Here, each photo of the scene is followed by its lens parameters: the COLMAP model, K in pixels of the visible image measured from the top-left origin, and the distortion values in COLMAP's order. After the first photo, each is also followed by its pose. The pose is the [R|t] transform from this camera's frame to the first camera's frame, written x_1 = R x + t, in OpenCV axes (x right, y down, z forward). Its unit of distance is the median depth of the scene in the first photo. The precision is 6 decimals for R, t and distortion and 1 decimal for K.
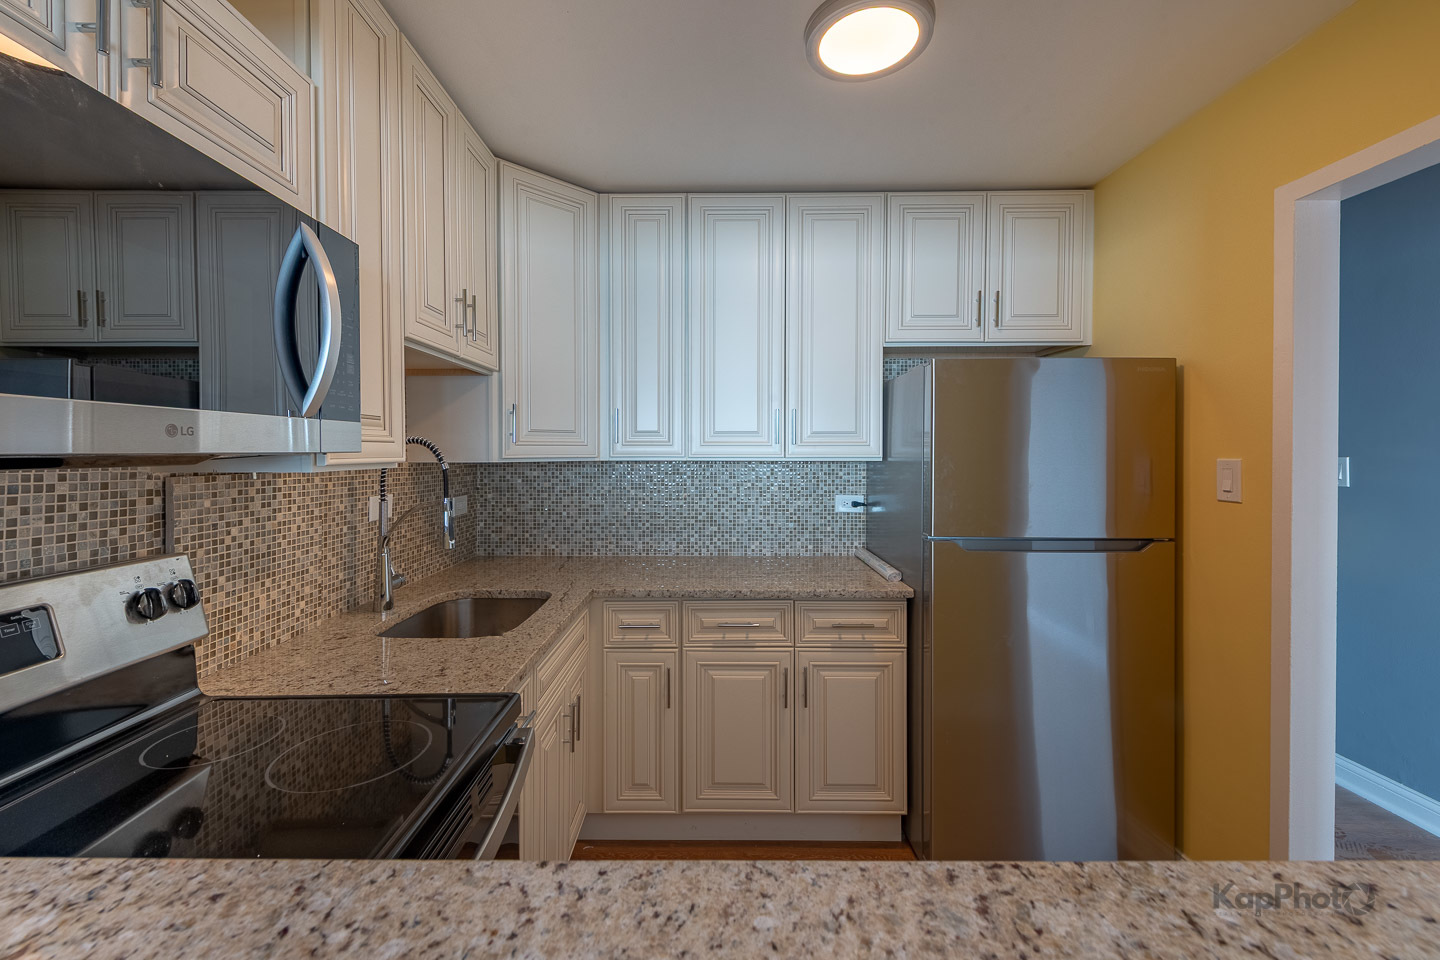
lens RADIAL K [[586.3, 0, 764.6], [0, 586.3, 465.6], [0, 0, 1]] dist [-0.000954, -0.000783]
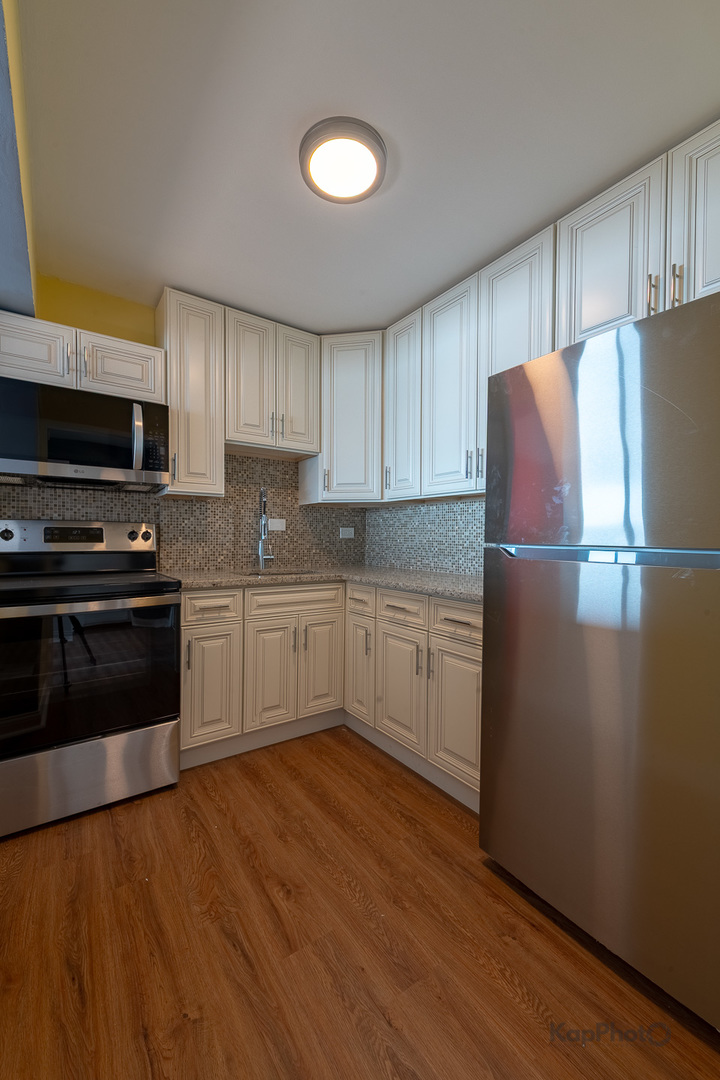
lens RADIAL K [[427.2, 0, 308.9], [0, 427.2, 540.9], [0, 0, 1]] dist [0.016614, -0.004657]
pose [[0.537860, 0.027011, -0.842601, 0.834478], [-0.024977, 0.999558, 0.016099, 0.120328], [0.842664, 0.012386, 0.538297, 0.317699]]
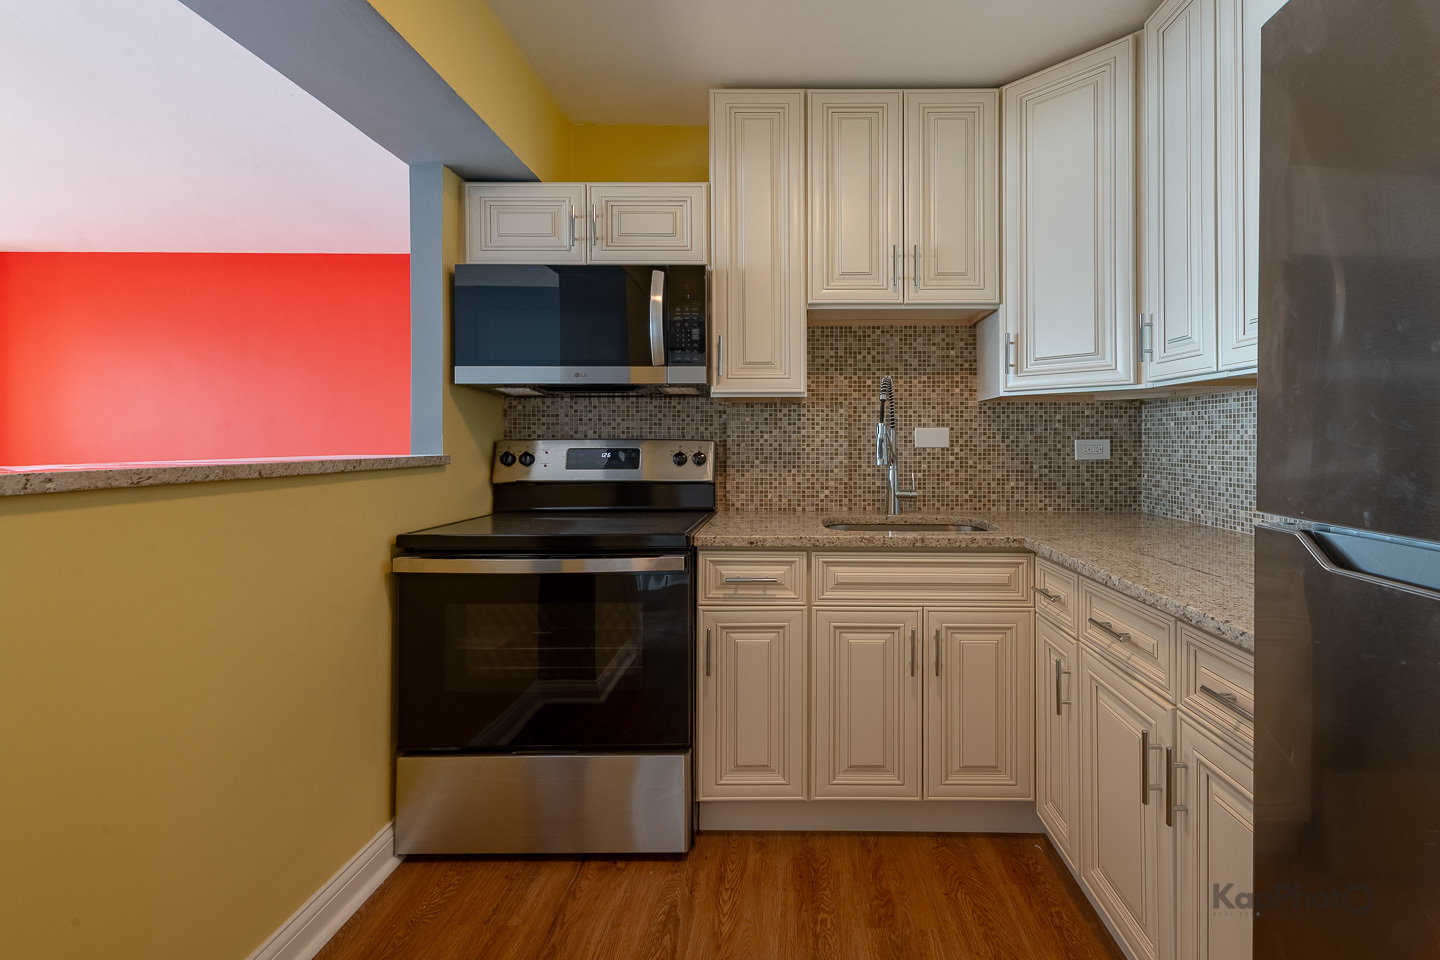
lens RADIAL K [[603.6, 0, 735.5], [0, 603.6, 440.8], [0, 0, 1]] dist [0.013174, -0.001058]
pose [[-0.017416, 0.011202, -0.999786, 0.721985], [-0.013655, 0.999841, 0.011441, 0.081825], [0.999755, 0.013851, -0.017261, 0.725161]]
